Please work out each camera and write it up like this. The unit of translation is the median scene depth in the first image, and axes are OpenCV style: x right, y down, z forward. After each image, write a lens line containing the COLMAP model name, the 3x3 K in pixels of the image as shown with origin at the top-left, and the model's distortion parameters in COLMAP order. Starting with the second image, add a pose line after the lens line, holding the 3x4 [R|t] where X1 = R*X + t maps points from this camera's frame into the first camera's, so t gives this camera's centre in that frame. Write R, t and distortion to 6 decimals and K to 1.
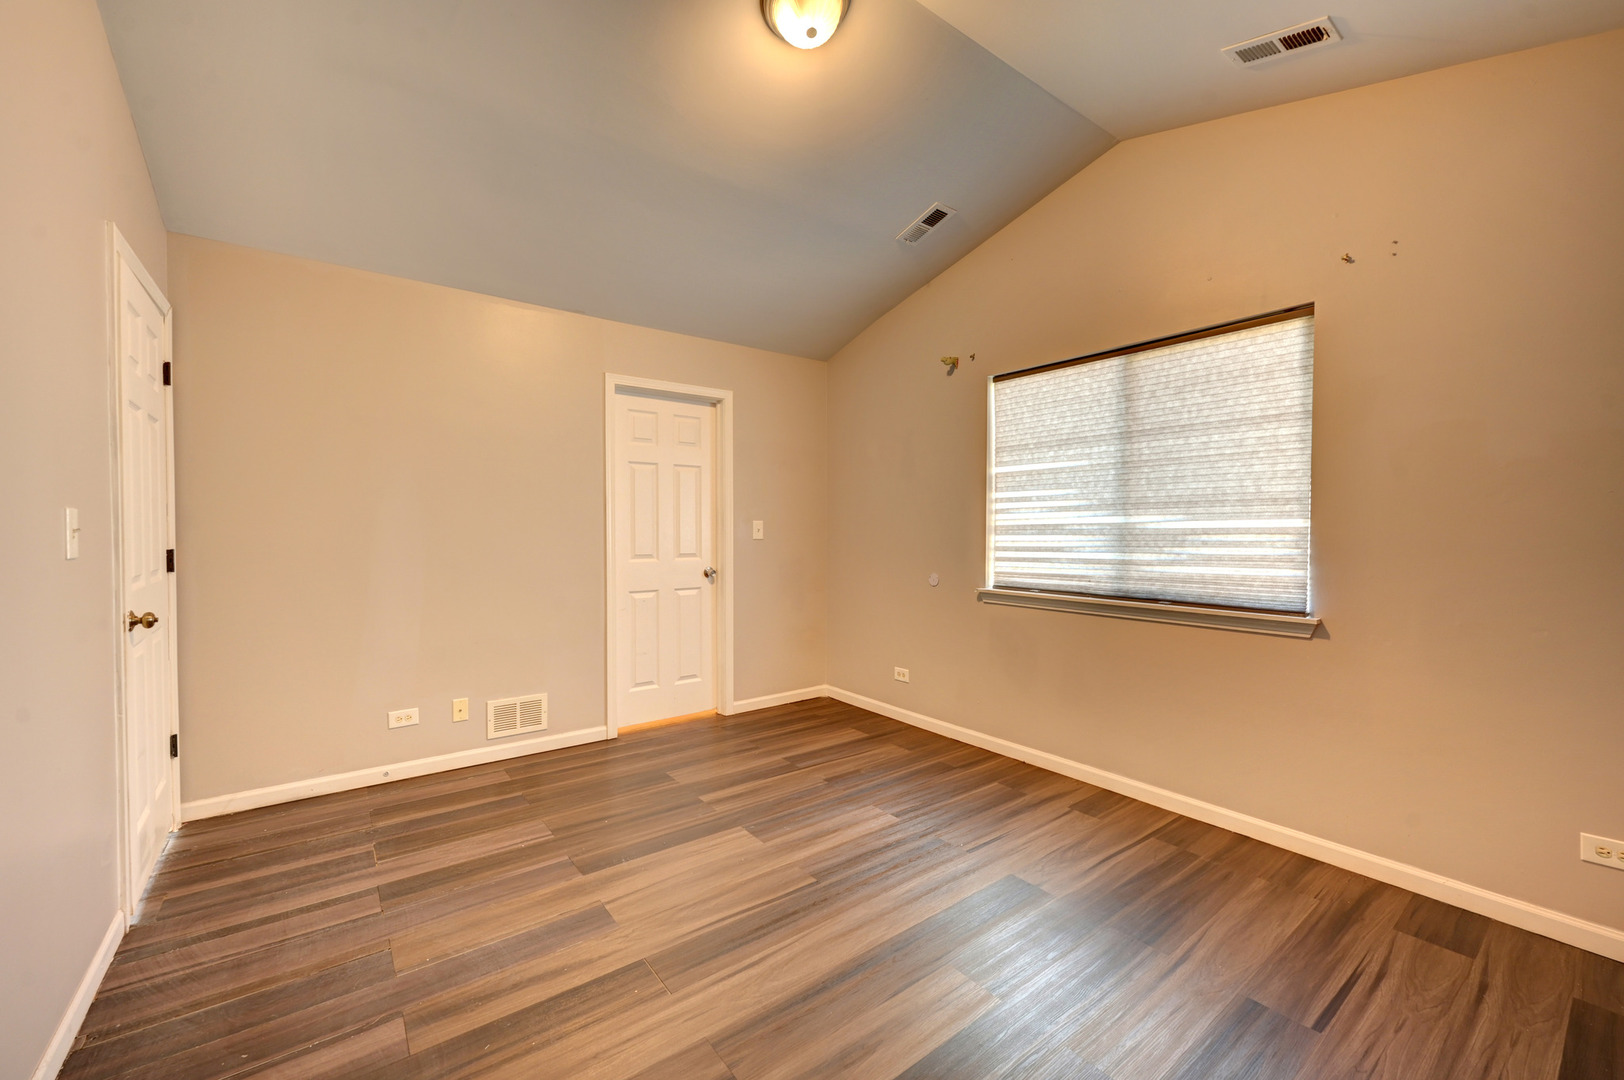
lens RADIAL K [[639.6, 0, 816.8], [0, 639.6, 542.6], [0, 0, 1]] dist [-0.007626, 0.000105]
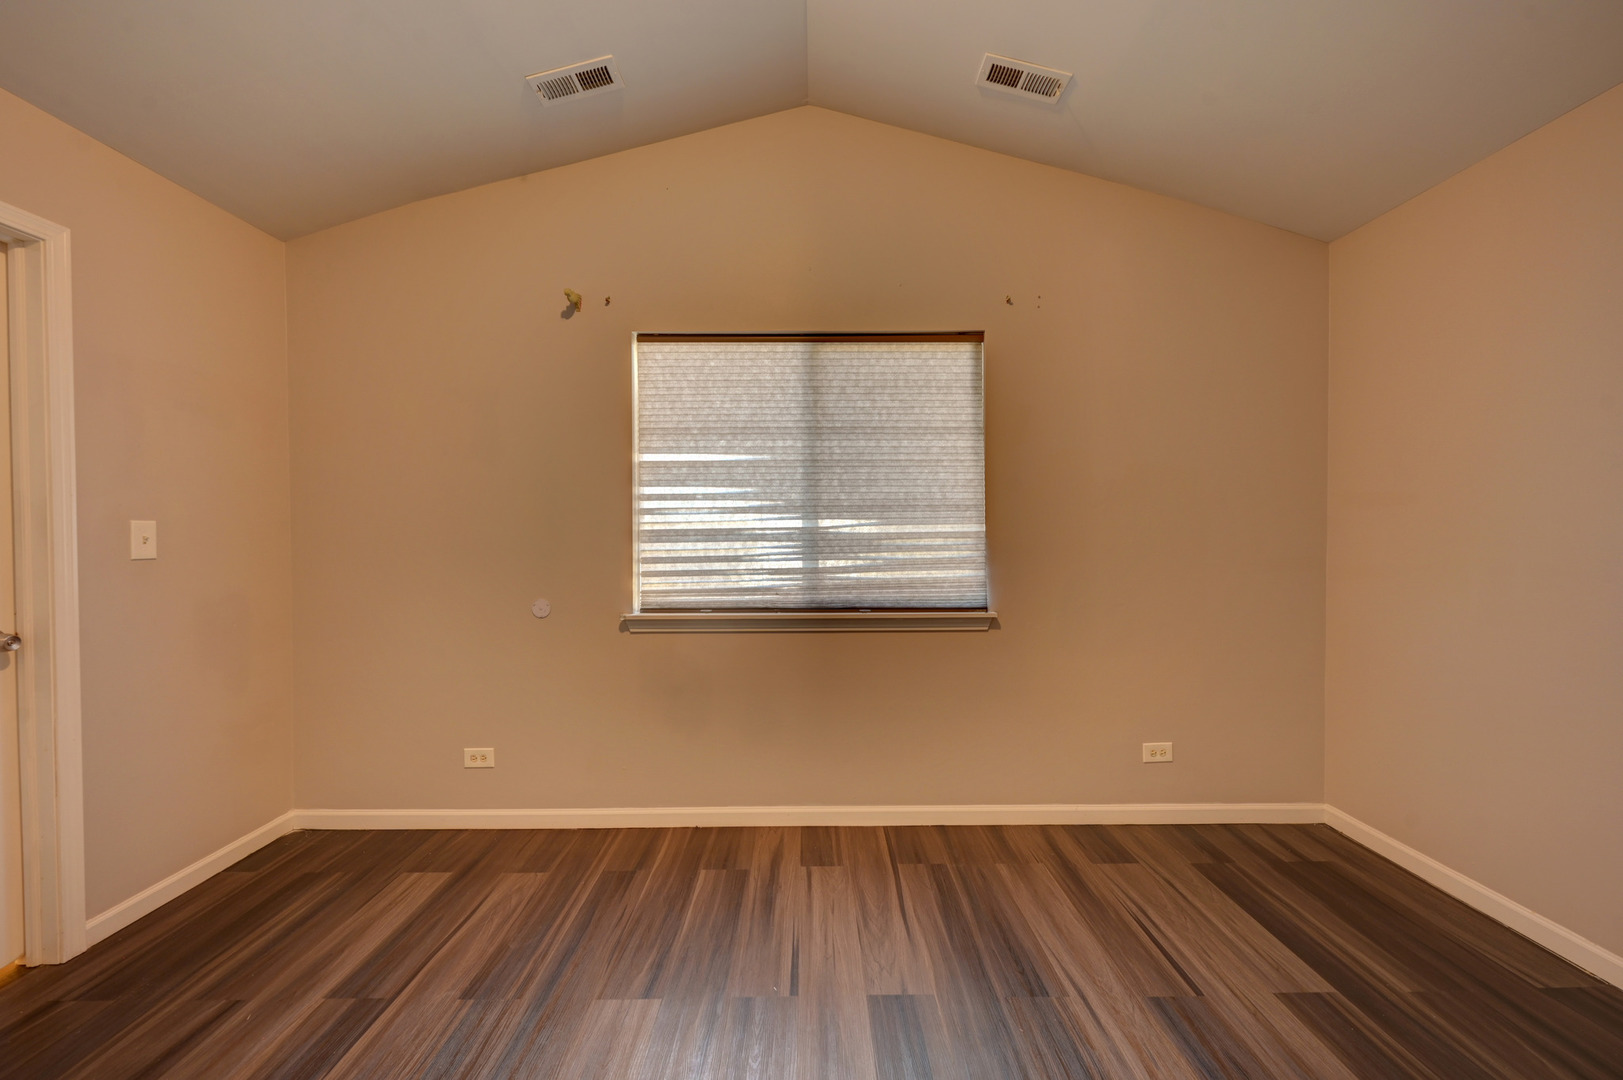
lens RADIAL K [[639.2, 0, 816.2], [0, 639.2, 542.6], [0, 0, 1]] dist [-0.007626, 0.000105]
pose [[0.602643, -0.016268, 0.797845, -0.244191], [0.021918, 0.999752, 0.003829, -0.012284], [-0.797710, 0.015179, 0.602850, 0.451542]]
